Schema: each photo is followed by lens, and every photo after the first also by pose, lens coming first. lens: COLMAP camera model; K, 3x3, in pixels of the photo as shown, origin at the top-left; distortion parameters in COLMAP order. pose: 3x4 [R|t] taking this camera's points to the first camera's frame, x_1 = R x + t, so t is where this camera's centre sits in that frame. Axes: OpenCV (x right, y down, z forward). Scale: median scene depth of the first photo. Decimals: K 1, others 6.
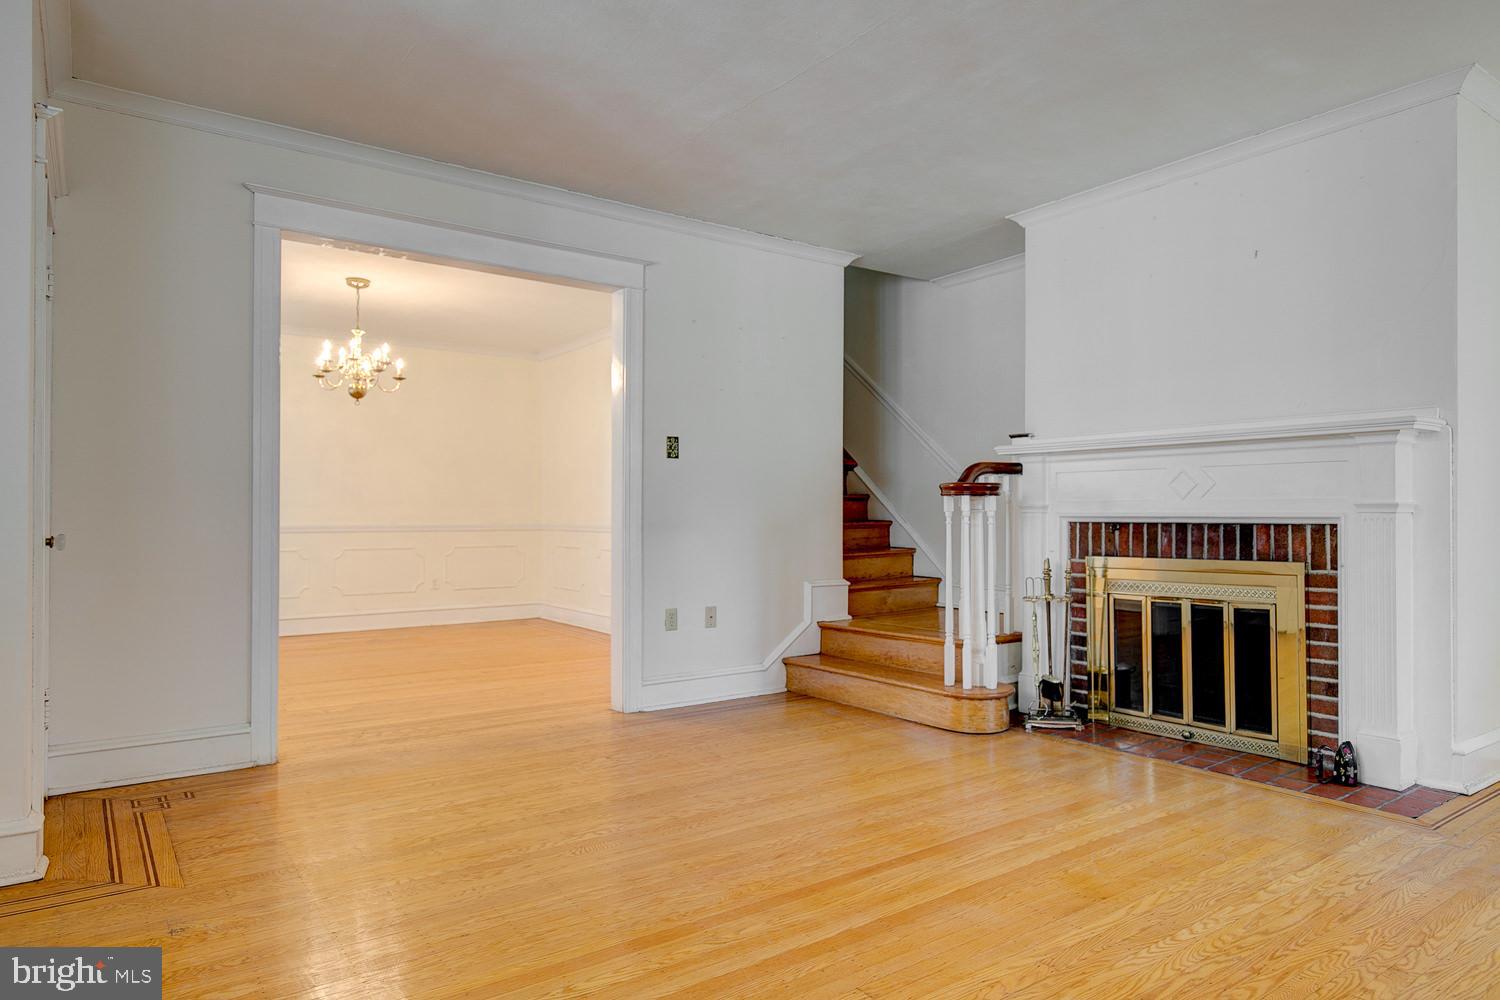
lens RADIAL K [[898.3, 0, 752.8], [0, 898.3, 505.6], [0, 0, 1]] dist [0.001476, 0.000197]
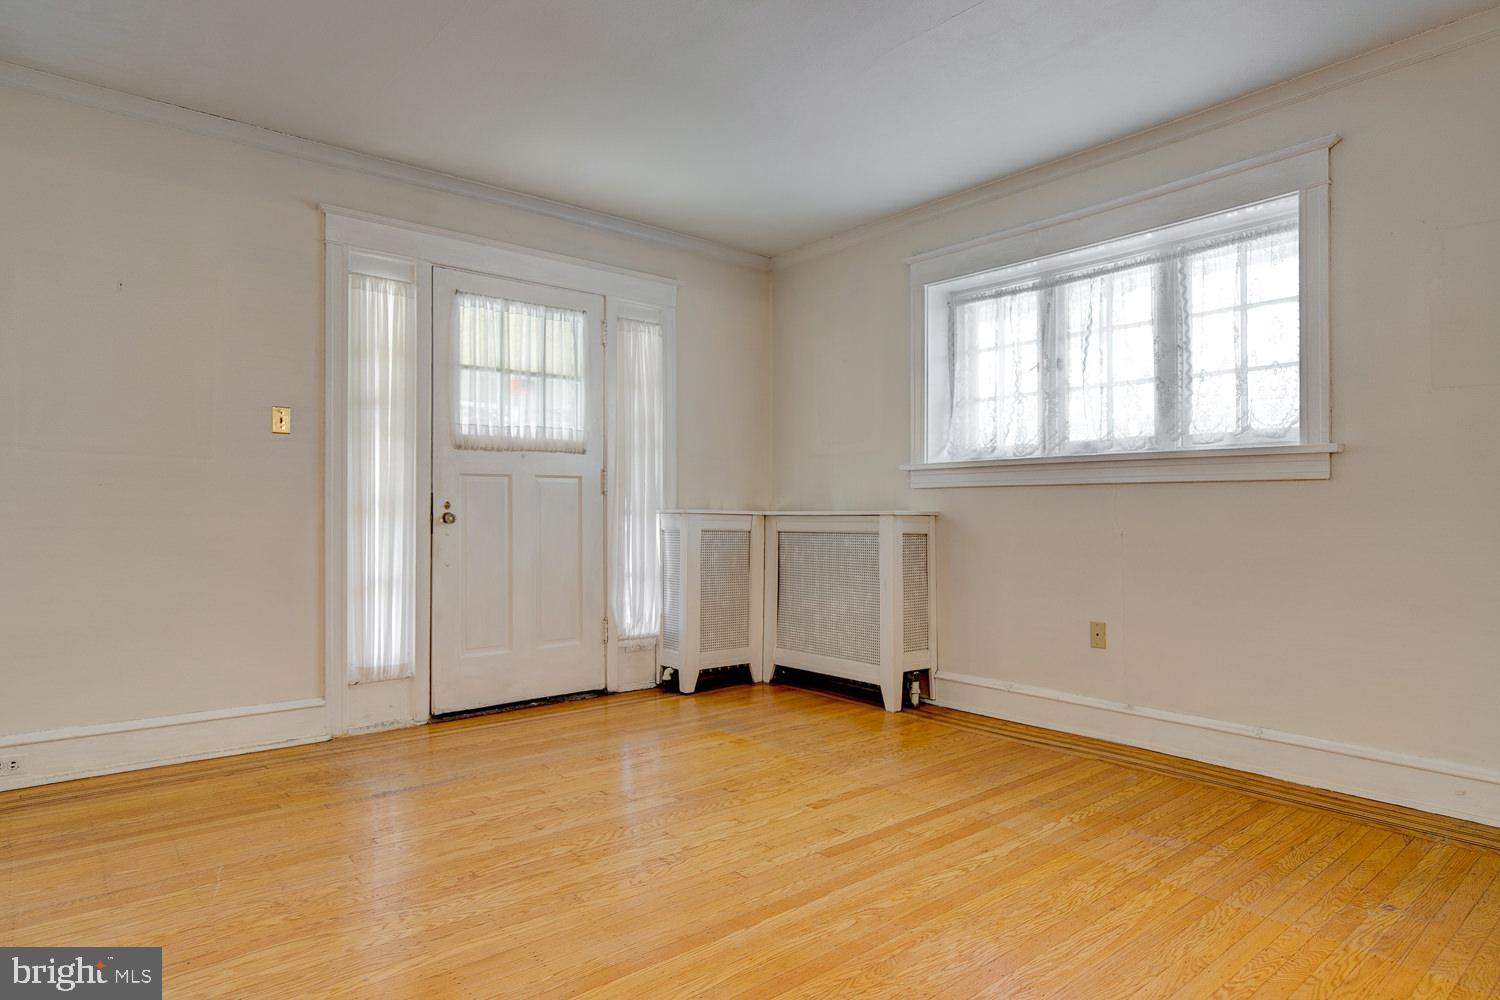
lens RADIAL K [[830.2, 0, 757.0], [0, 830.2, 503.3], [0, 0, 1]] dist [-0.004104, 0.002507]
pose [[-0.997071, 0.001434, -0.076462, 0.085965], [0.002874, 0.999821, -0.018724, 0.011098], [0.076422, -0.018889, -0.996897, 0.992824]]
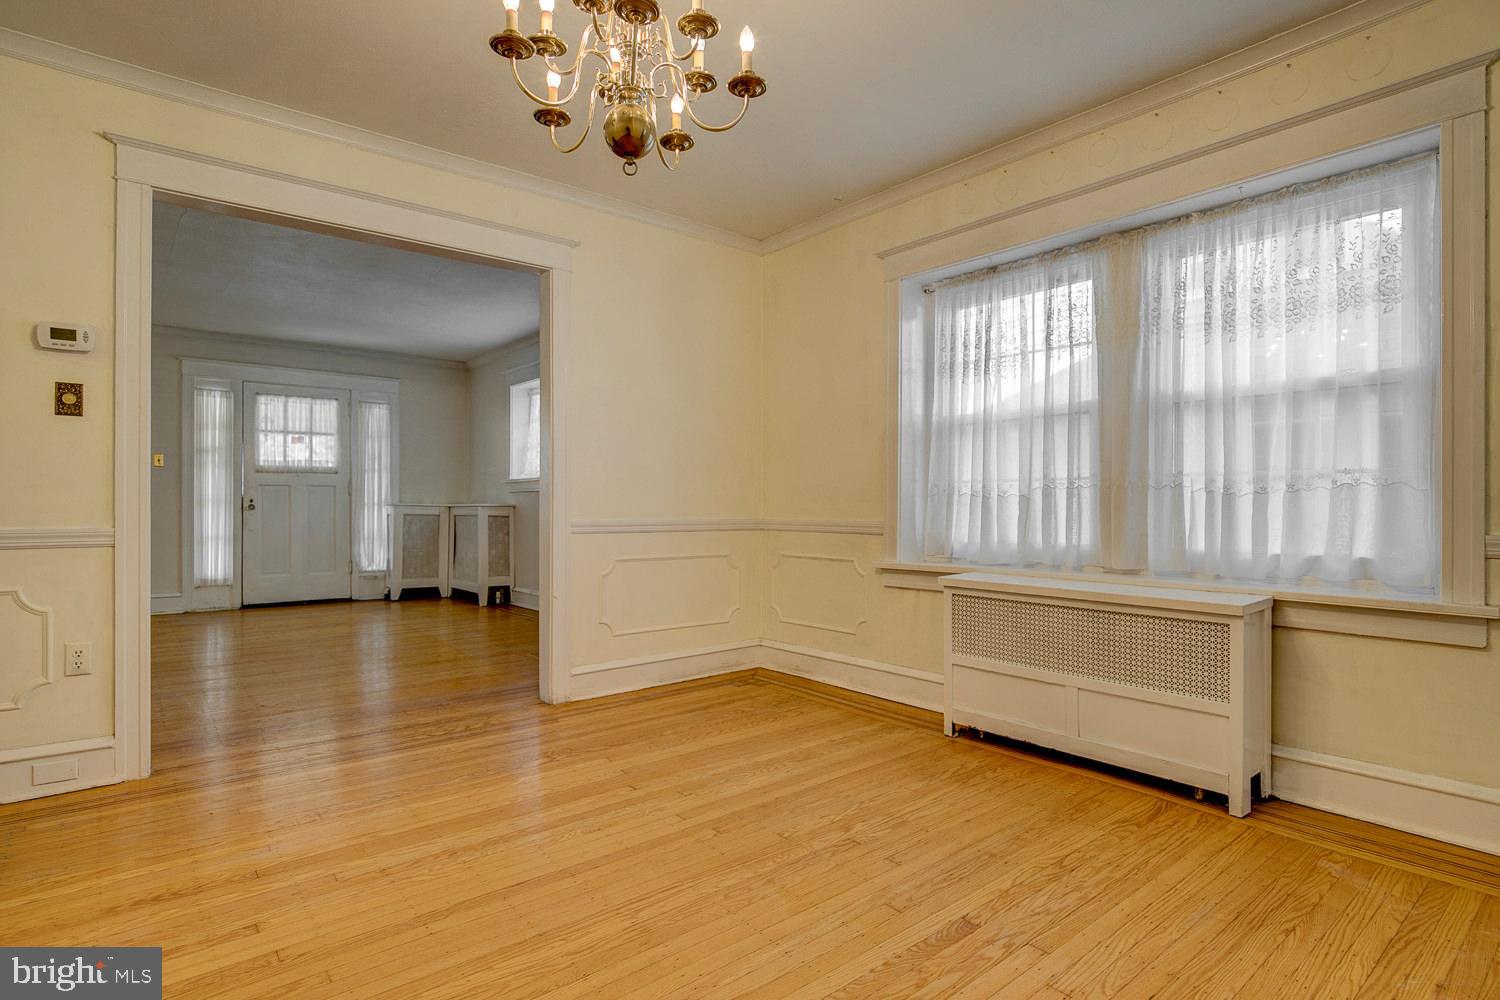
lens RADIAL K [[764.6, 0, 767.9], [0, 764.6, 505.1], [0, 0, 1]] dist [-0.011662, 0.000418]
pose [[-0.996879, 0.000334, -0.078944, -0.723665], [0.001222, 0.999936, -0.011209, 0.026283], [0.078936, -0.011271, -0.996816, 1.902467]]
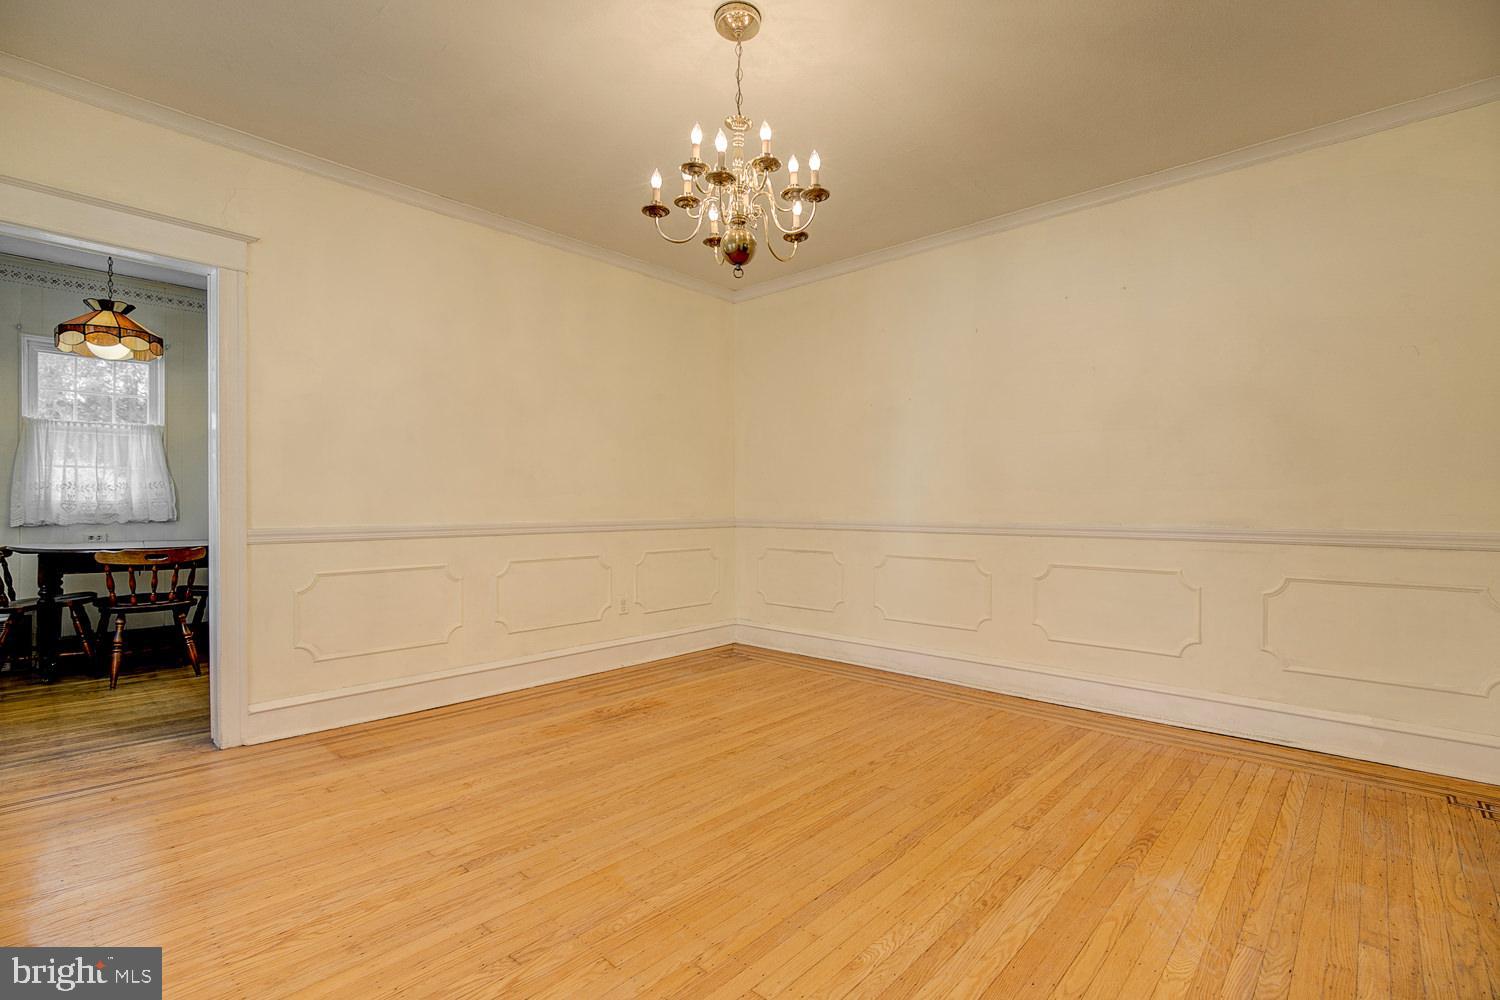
lens RADIAL K [[700.4, 0, 750.9], [0, 700.4, 502.6], [0, 0, 1]] dist [0.002265, 0.001547]
pose [[0.979103, 0.001508, 0.203361, -0.780209], [-0.001987, 0.999996, 0.002152, 0.011252], [-0.203357, -0.002512, 0.979102, 0.969041]]
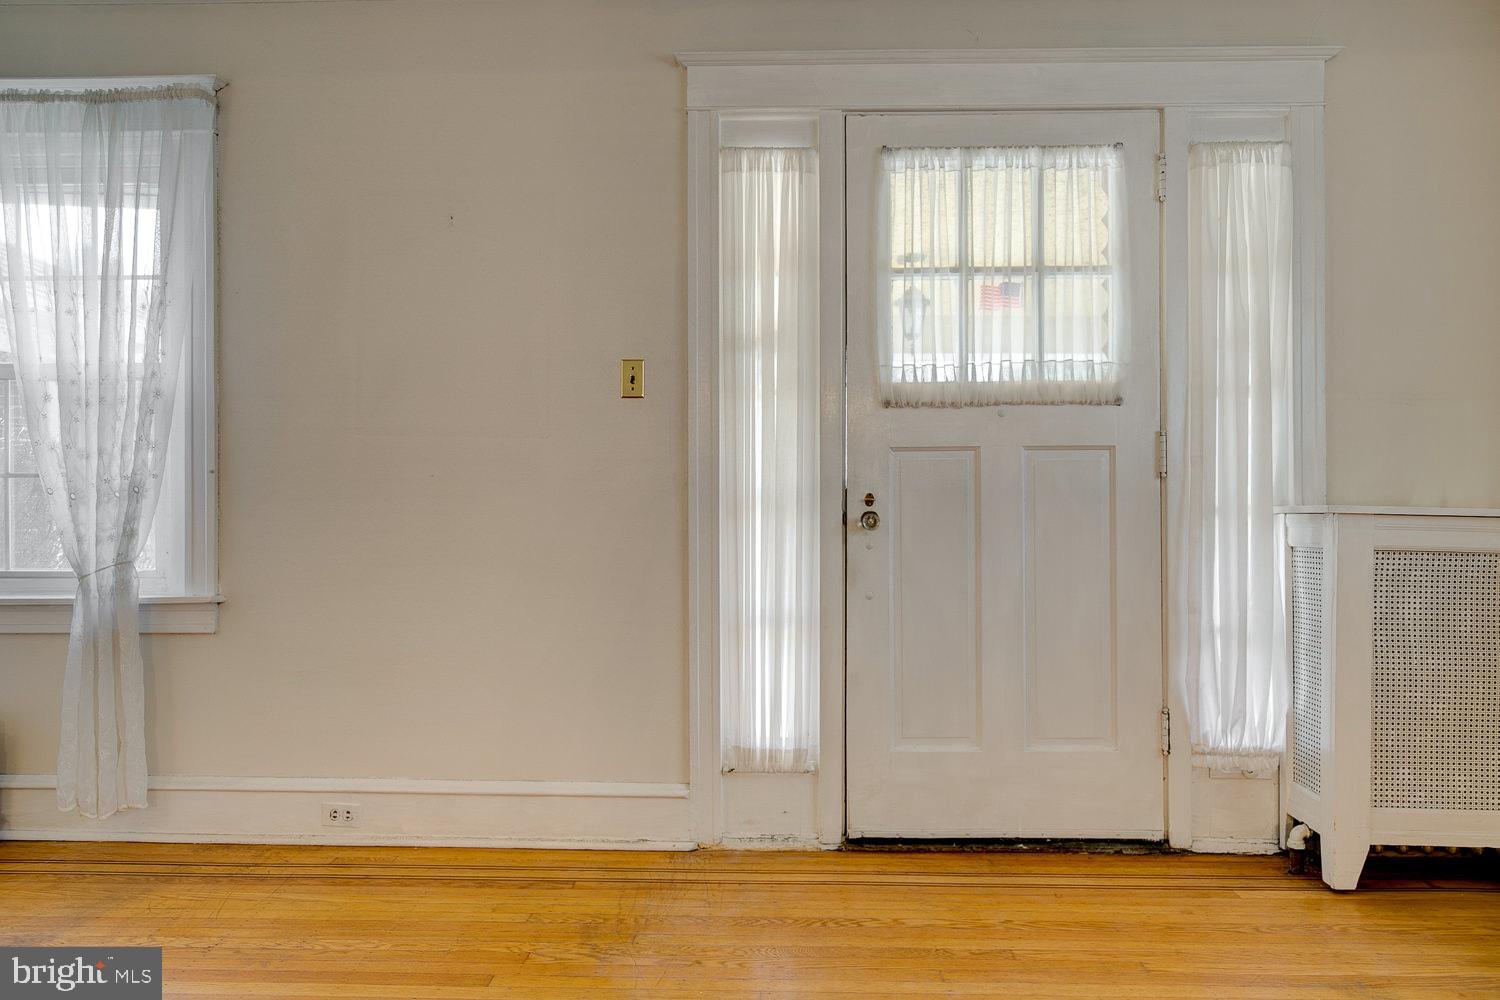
lens RADIAL K [[995.6, 0, 752.4], [0, 995.6, 498.7], [0, 0, 1]] dist [0.008146, -0.003755]
pose [[-0.797250, 0.005162, 0.603627, 0.003714], [-0.003815, 0.999900, -0.013590, 0.003072], [-0.603637, -0.013137, -0.797151, 0.604521]]
